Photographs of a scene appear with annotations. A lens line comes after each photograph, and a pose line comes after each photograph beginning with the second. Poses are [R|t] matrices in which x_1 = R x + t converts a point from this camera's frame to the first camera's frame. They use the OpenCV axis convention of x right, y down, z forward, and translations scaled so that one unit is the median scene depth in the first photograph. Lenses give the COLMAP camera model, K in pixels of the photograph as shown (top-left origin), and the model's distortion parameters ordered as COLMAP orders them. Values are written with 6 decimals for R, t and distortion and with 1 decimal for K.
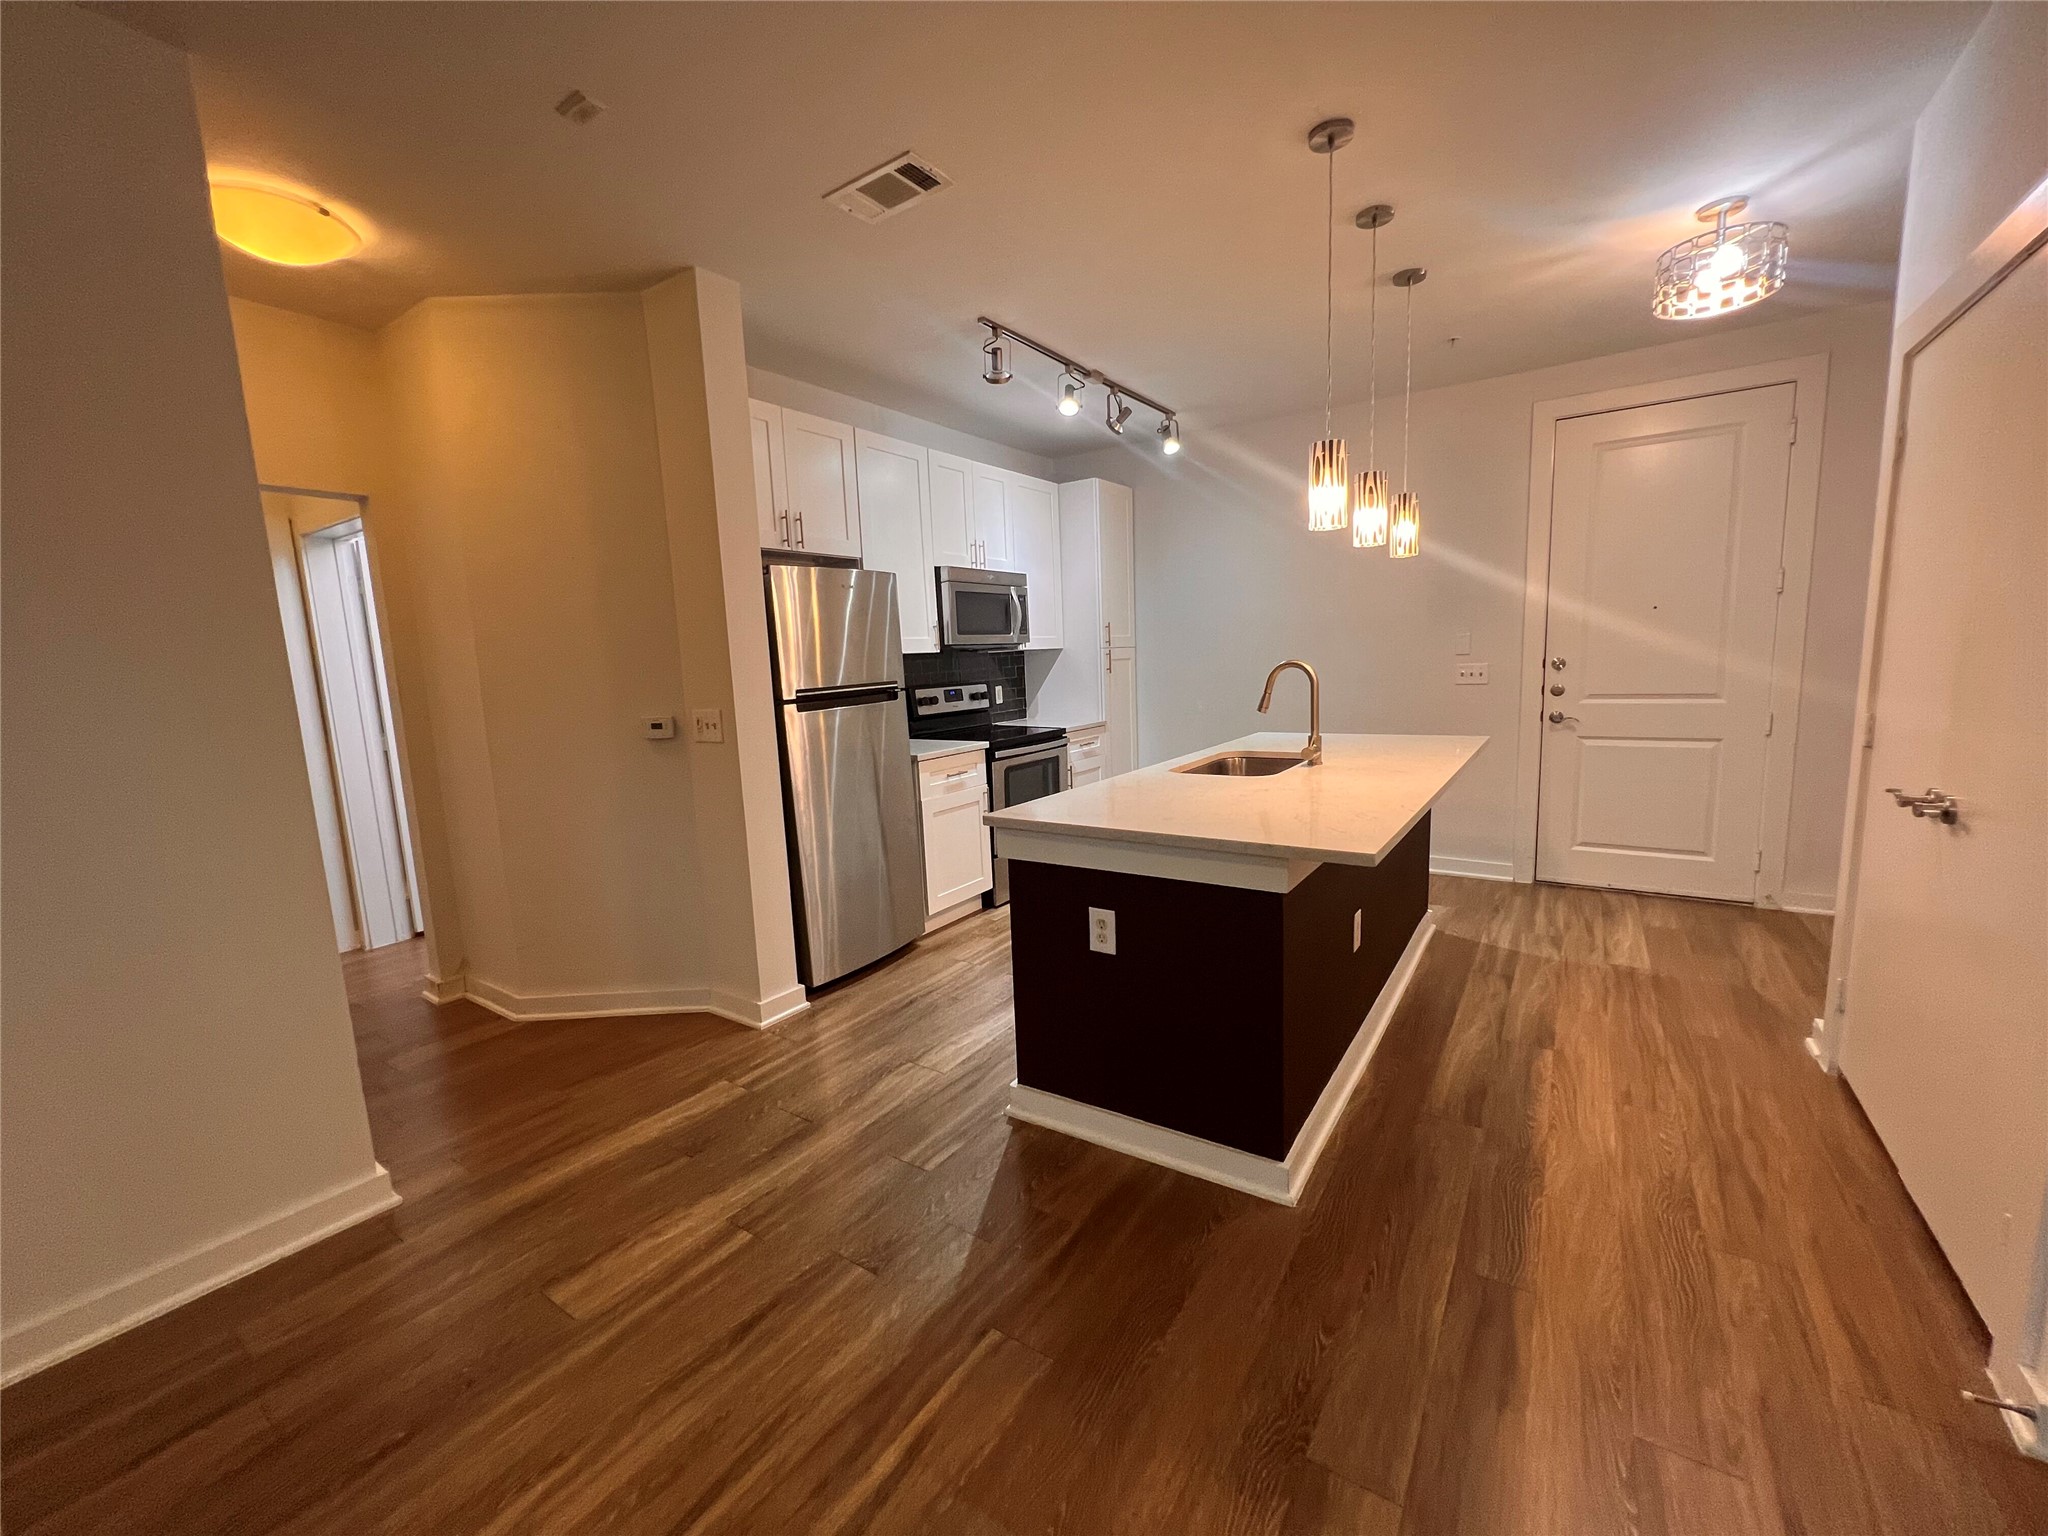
lens RADIAL K [[821.0, 0, 1022.8], [0, 821.0, 770.7], [0, 0, 1]] dist [-0.003472, 0.001115]
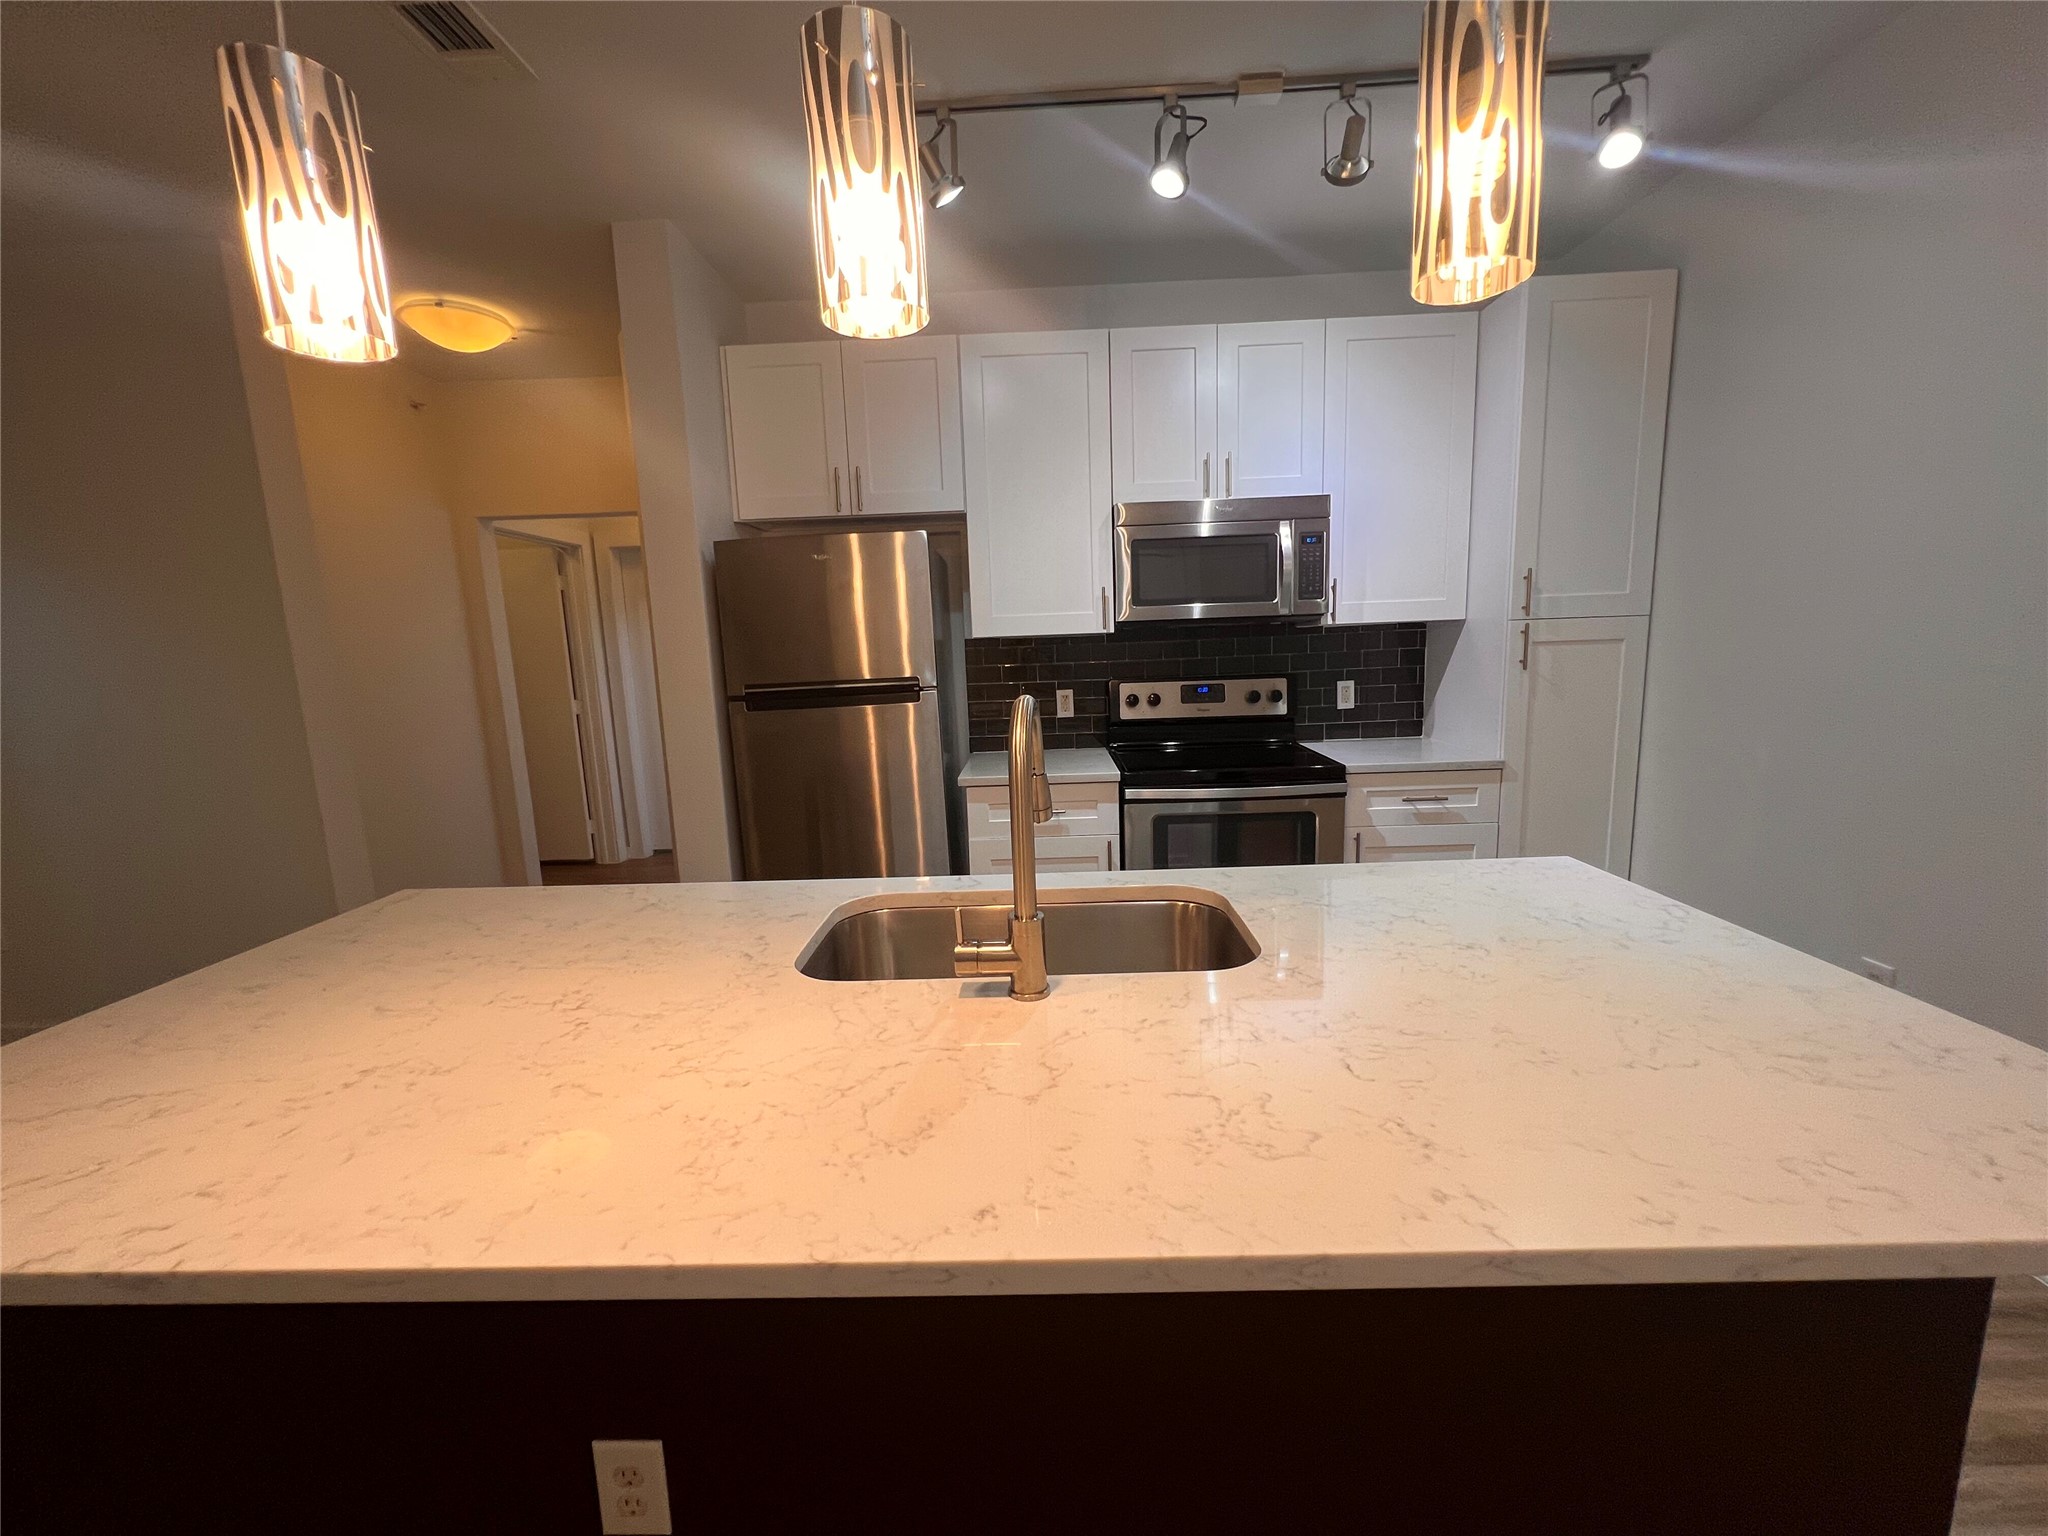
lens RADIAL K [[821.0, 0, 1022.8], [0, 821.0, 770.7], [0, 0, 1]] dist [-0.003472, 0.001115]
pose [[0.544226, 0.151904, -0.825072, 0.642475], [-0.102705, 0.988137, 0.114180, -0.145400], [0.832628, 0.022599, 0.553371, 0.807117]]
